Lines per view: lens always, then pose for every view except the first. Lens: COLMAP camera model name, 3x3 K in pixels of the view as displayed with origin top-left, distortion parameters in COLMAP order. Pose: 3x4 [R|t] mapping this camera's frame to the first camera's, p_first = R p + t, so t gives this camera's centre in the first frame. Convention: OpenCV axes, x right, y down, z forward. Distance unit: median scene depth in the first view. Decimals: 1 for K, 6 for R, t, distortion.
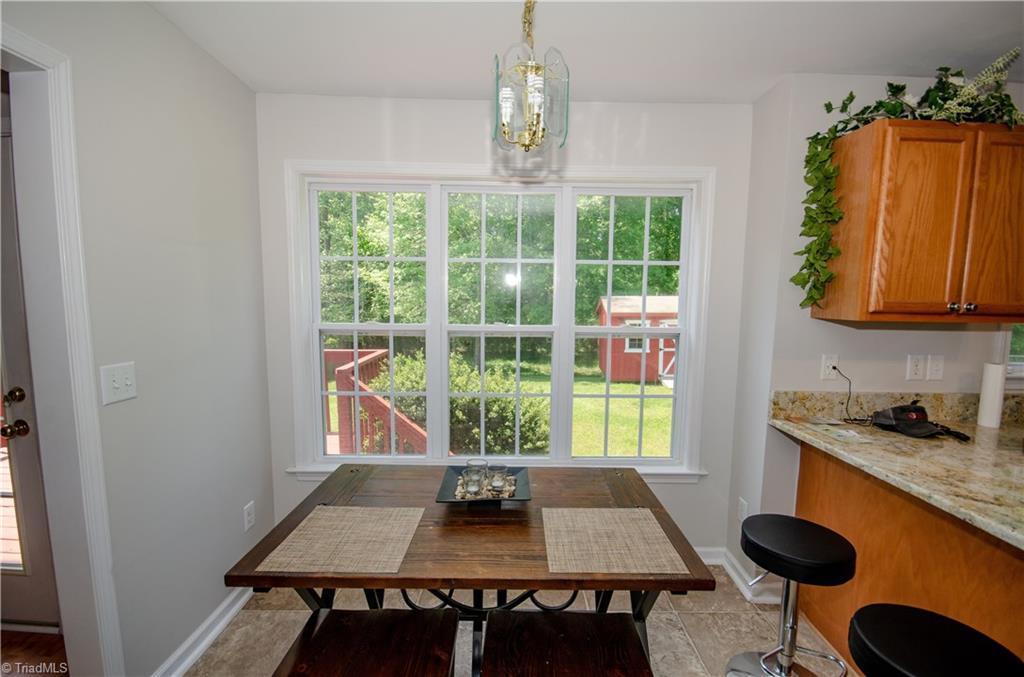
lens RADIAL K [[452.4, 0, 516.5], [0, 452.4, 347.4], [0, 0, 1]] dist [0.011800, -0.014403]
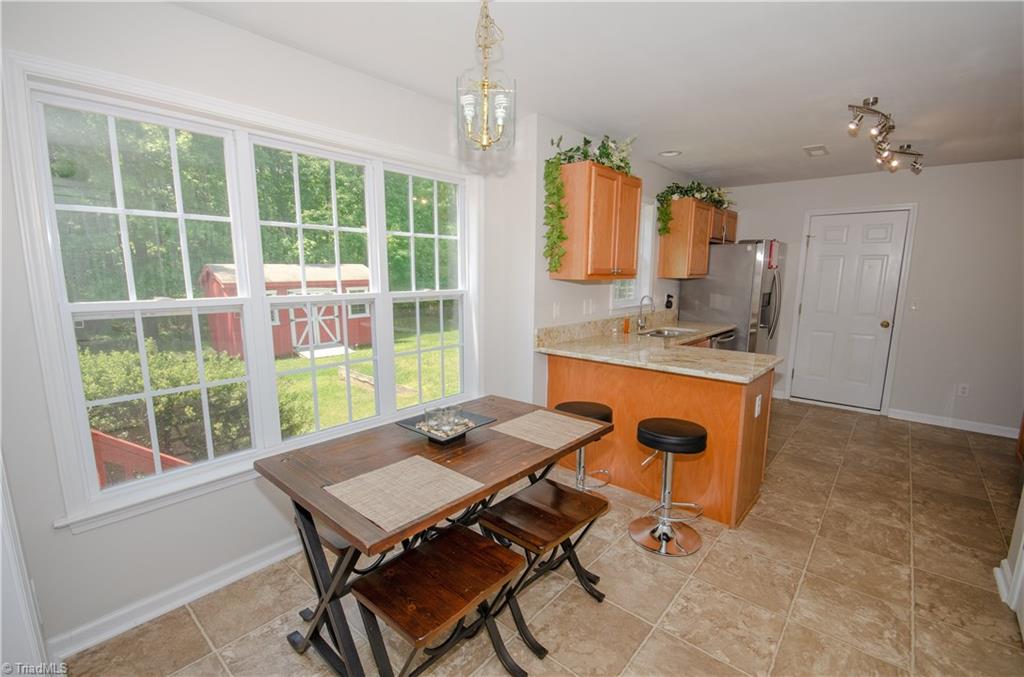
lens RADIAL K [[452.4, 0, 516.5], [0, 452.4, 347.4], [0, 0, 1]] dist [0.011800, -0.014403]
pose [[0.656131, -0.132517, 0.742921, -0.636560], [0.081080, 0.991142, 0.105185, -0.006521], [-0.750279, -0.008779, 0.661063, 0.059247]]
